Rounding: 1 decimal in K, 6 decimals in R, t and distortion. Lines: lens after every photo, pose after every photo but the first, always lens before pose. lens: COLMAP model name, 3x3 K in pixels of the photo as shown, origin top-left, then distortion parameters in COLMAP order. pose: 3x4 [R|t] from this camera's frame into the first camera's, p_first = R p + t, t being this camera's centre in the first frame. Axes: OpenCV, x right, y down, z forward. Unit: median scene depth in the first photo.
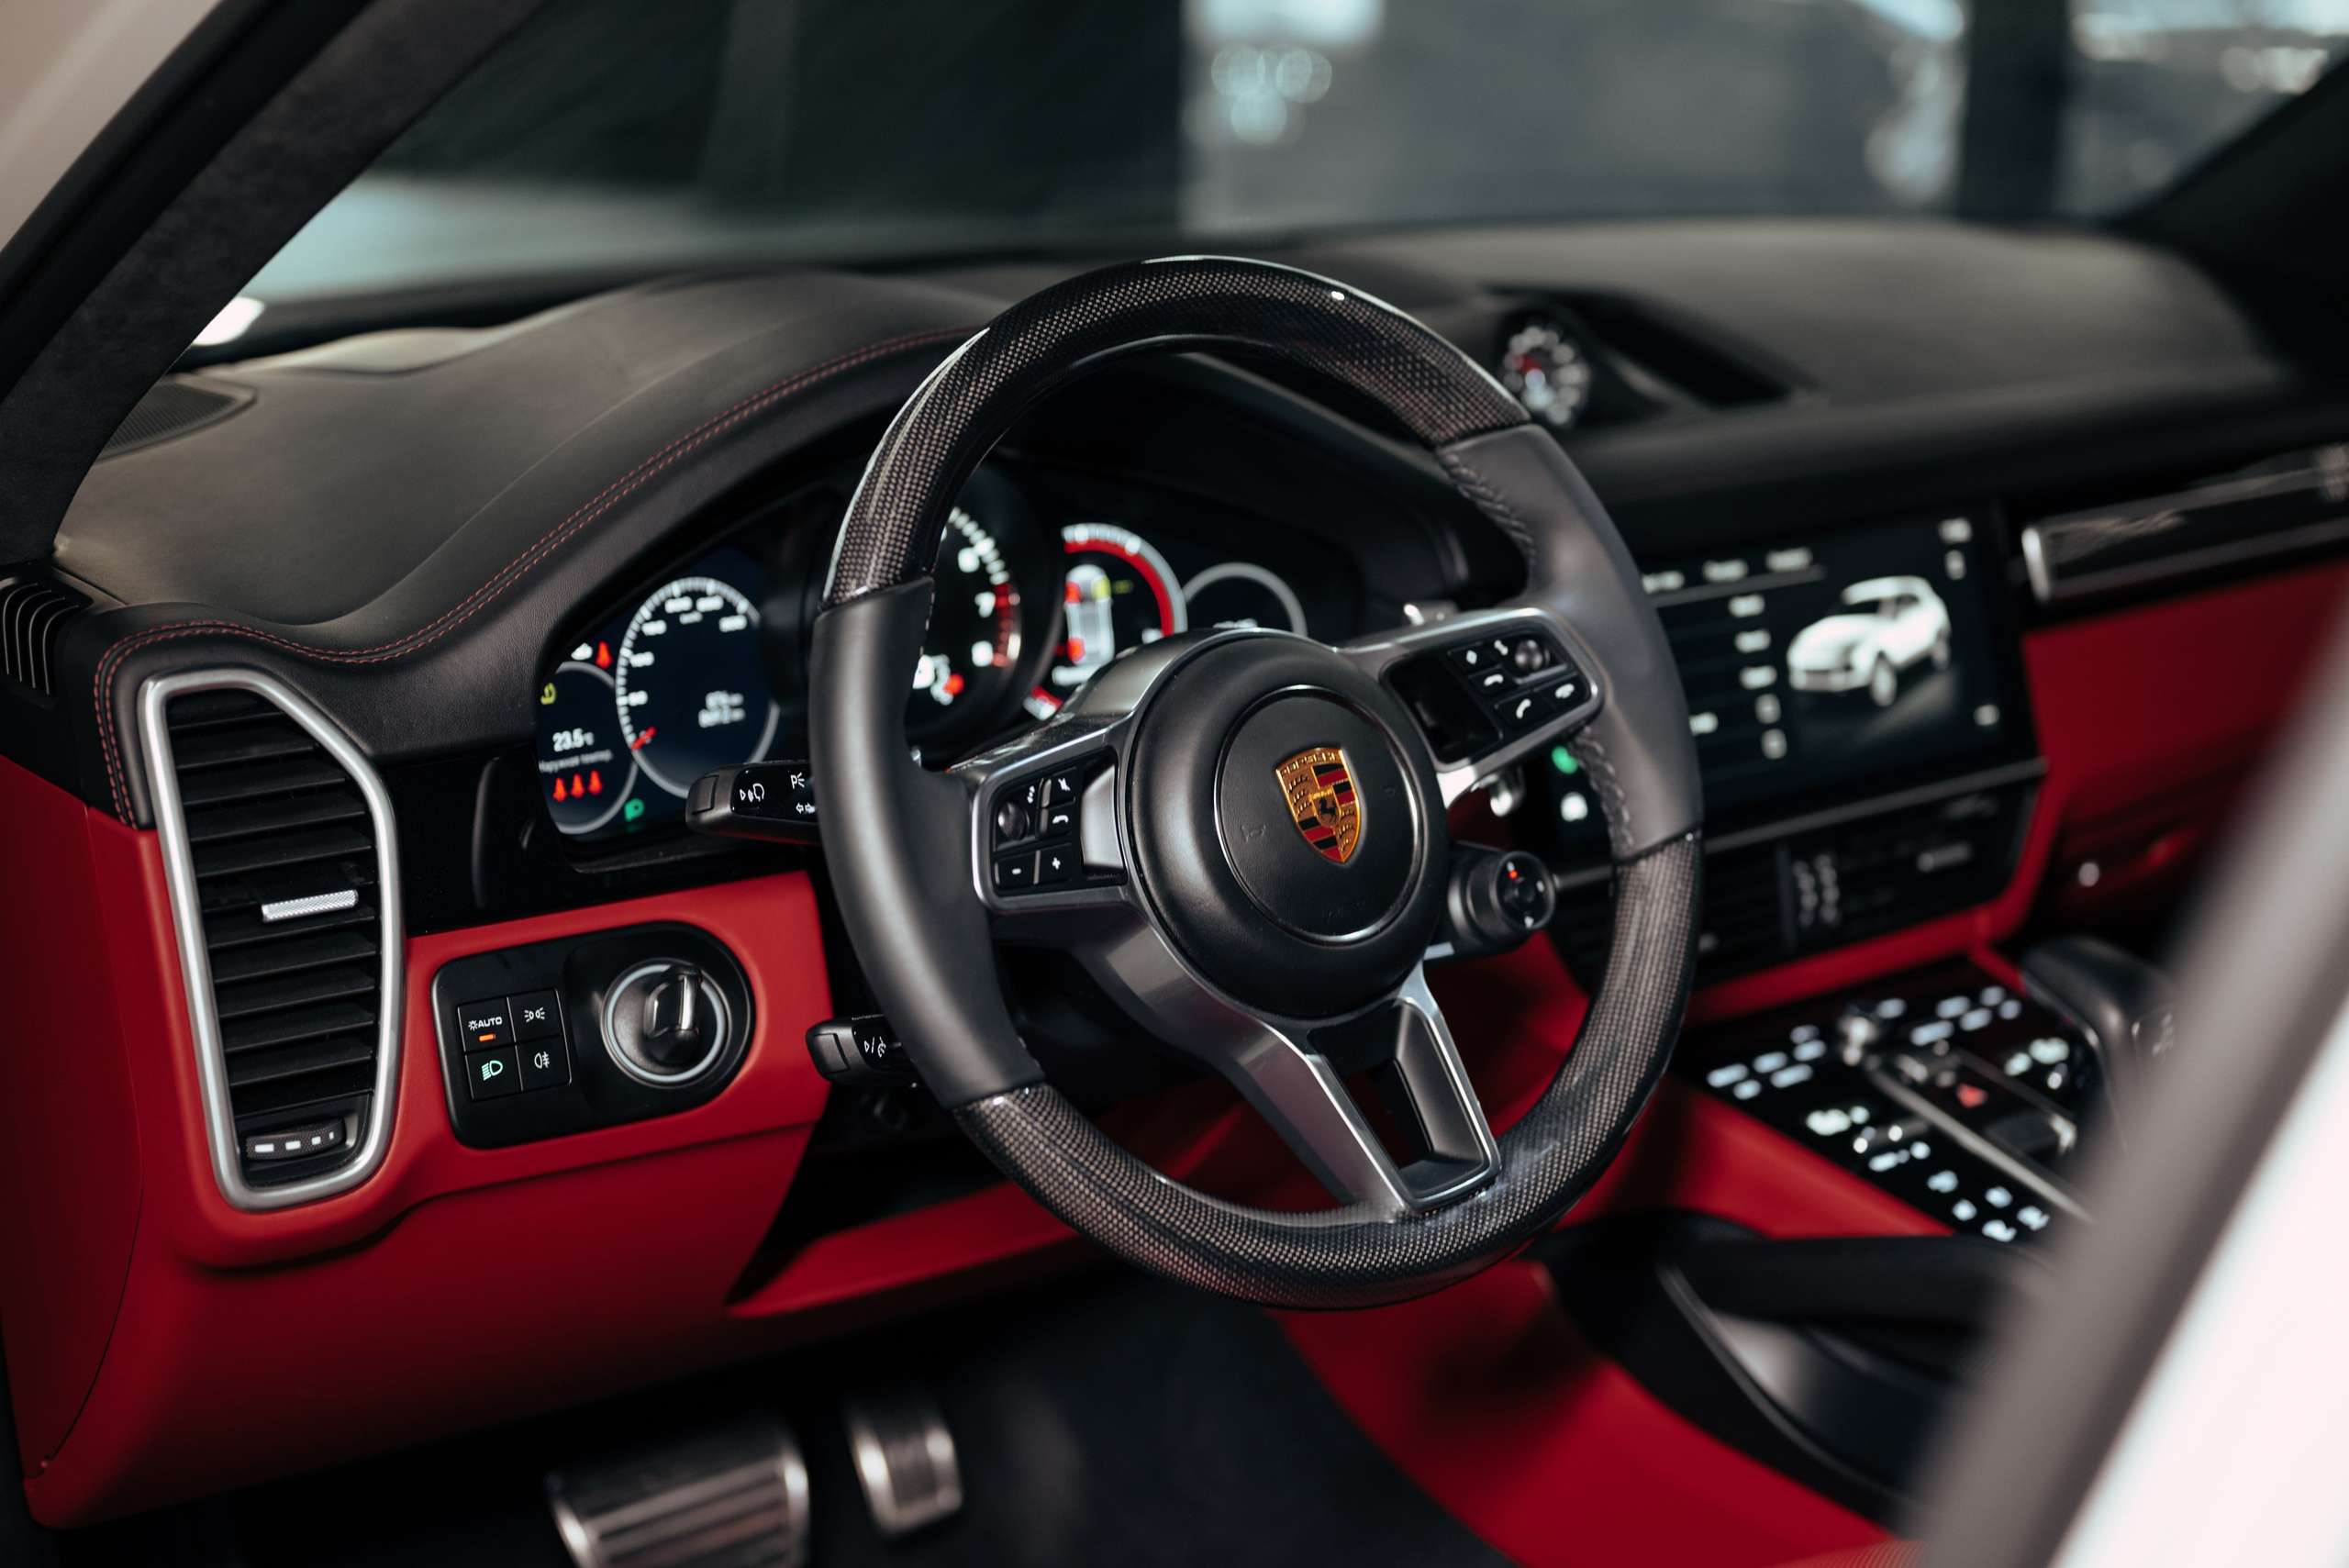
lens RADIAL K [[3344.8, 0, 1148.0], [0, 3344.8, 788.7], [0, 0, 1]] dist [0.000770, 0.037472]
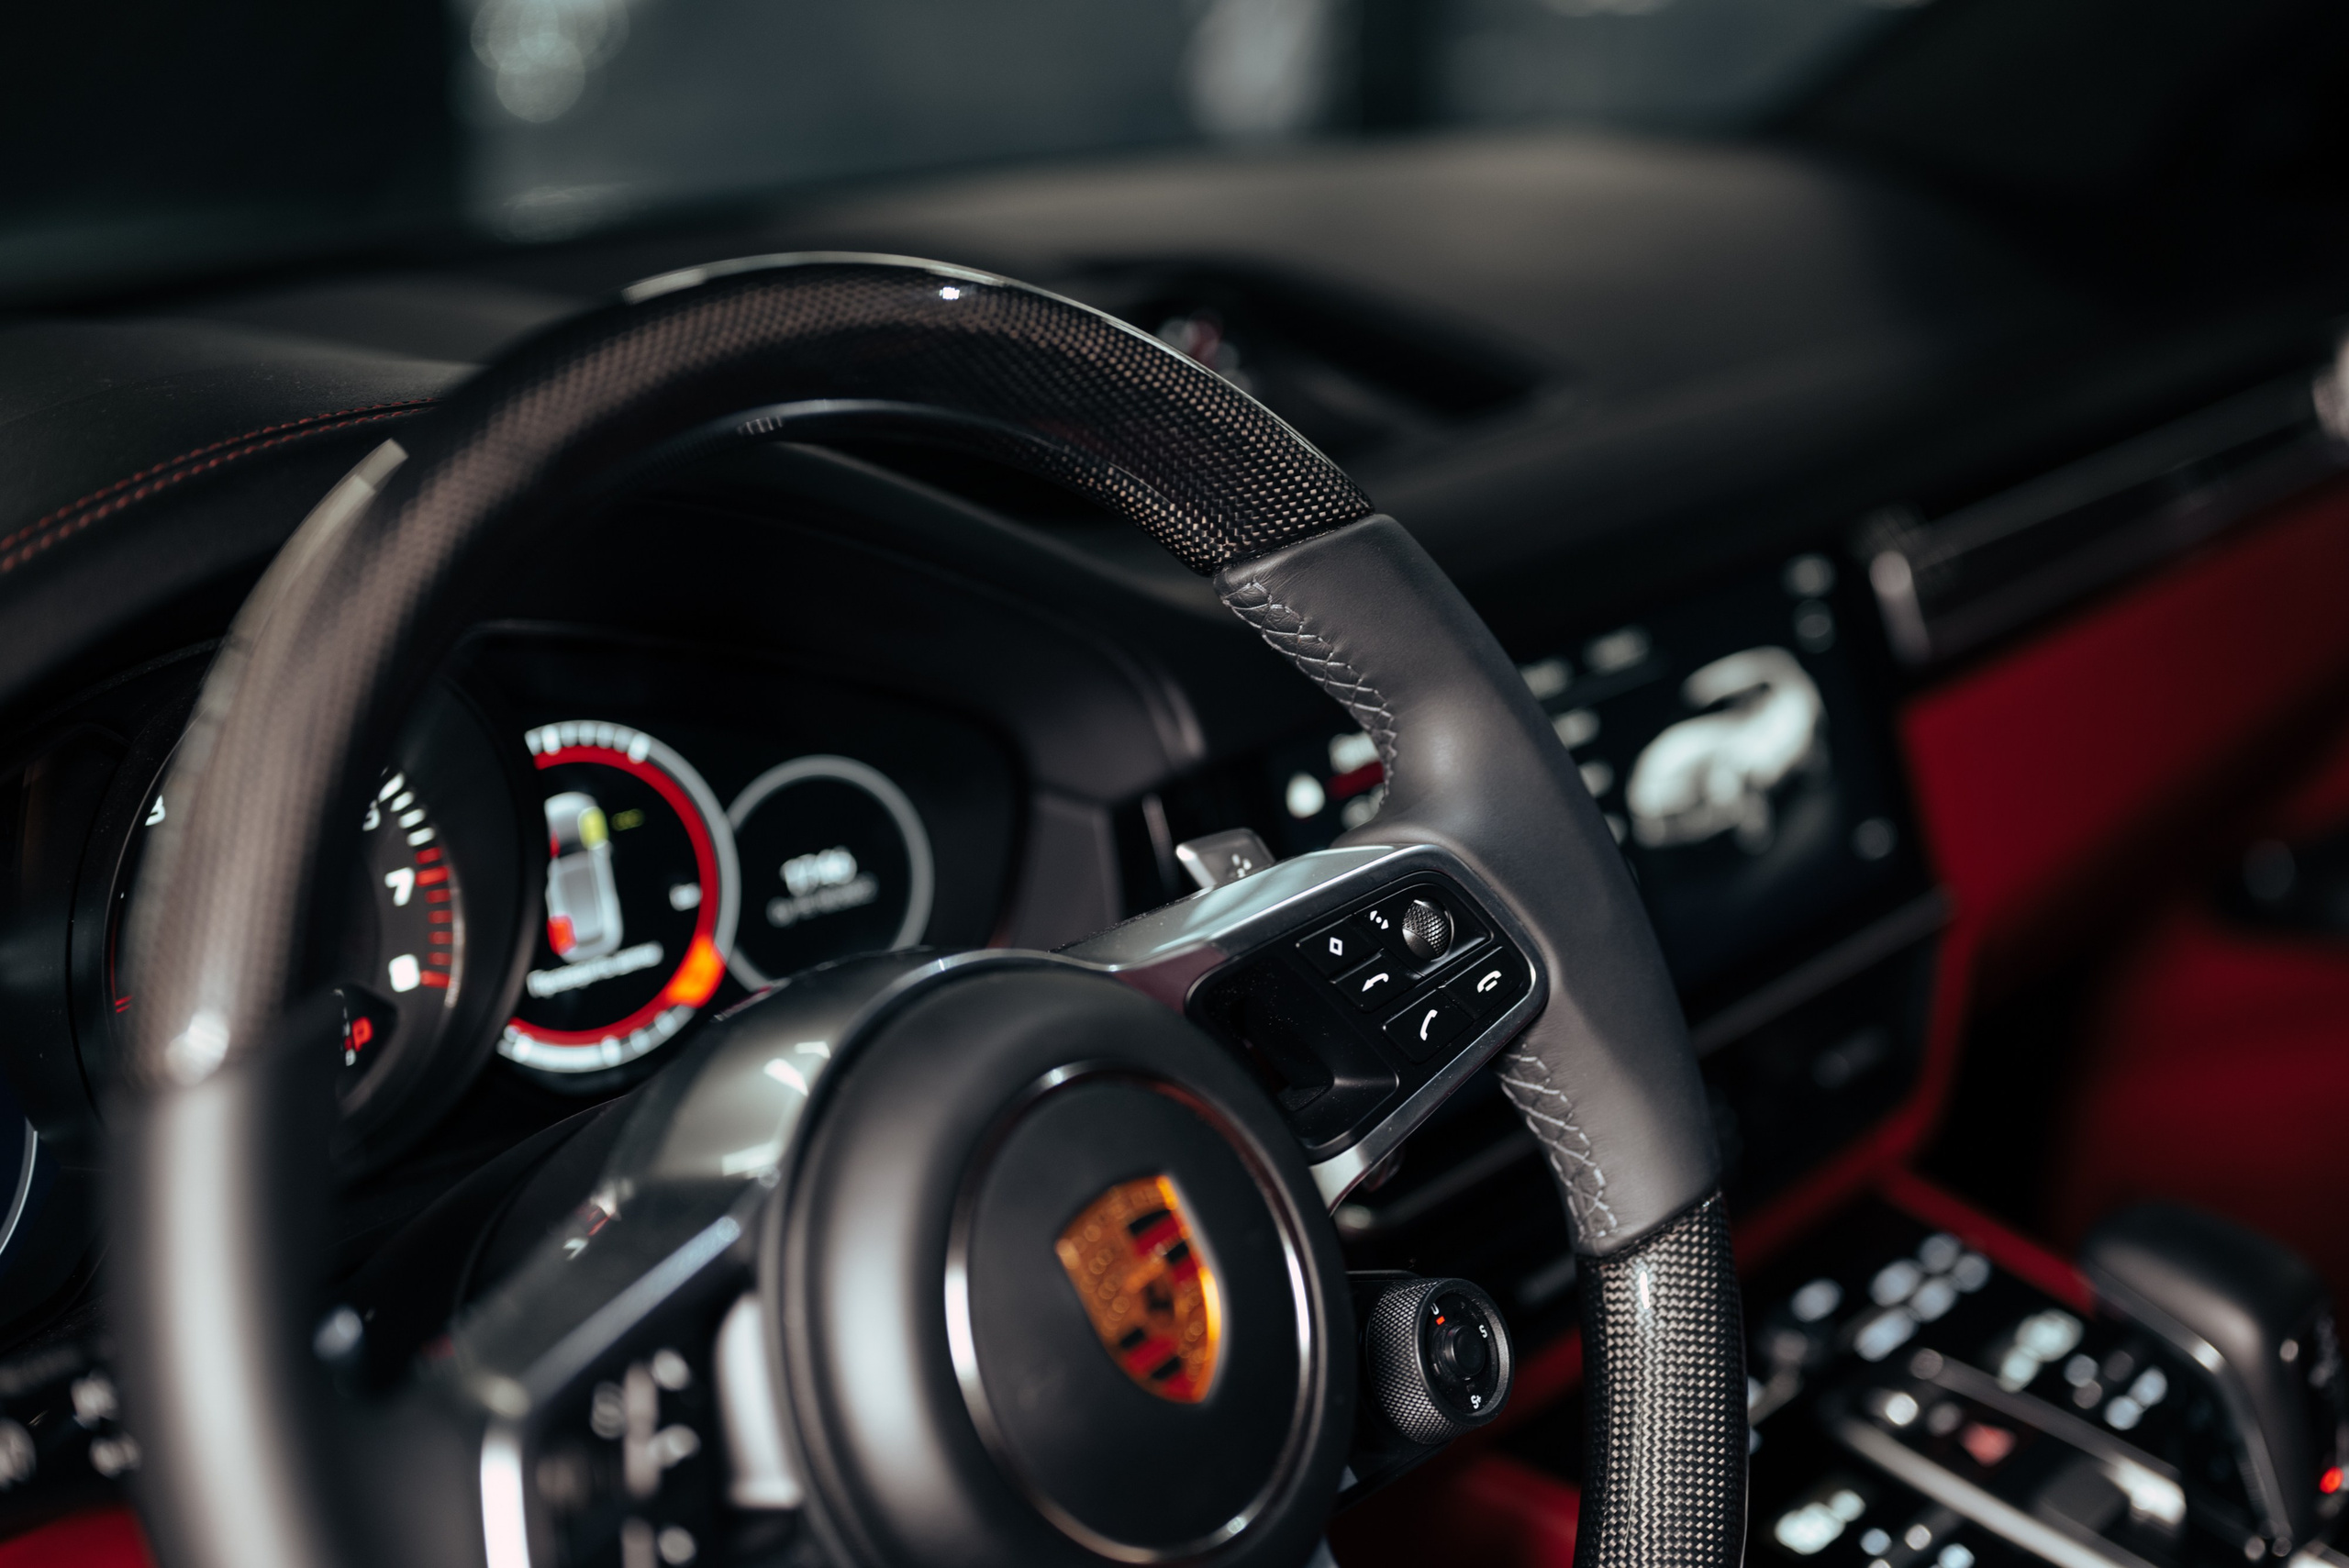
lens RADIAL K [[3344.8, 0, 1148.0], [0, 3344.8, 788.7], [0, 0, 1]] dist [0.000770, 0.037472]
pose [[0.974050, -0.099542, 0.203270, -0.038558], [0.096979, 0.995031, 0.022556, -0.071907], [-0.204505, -0.002258, 0.978863, 0.414105]]
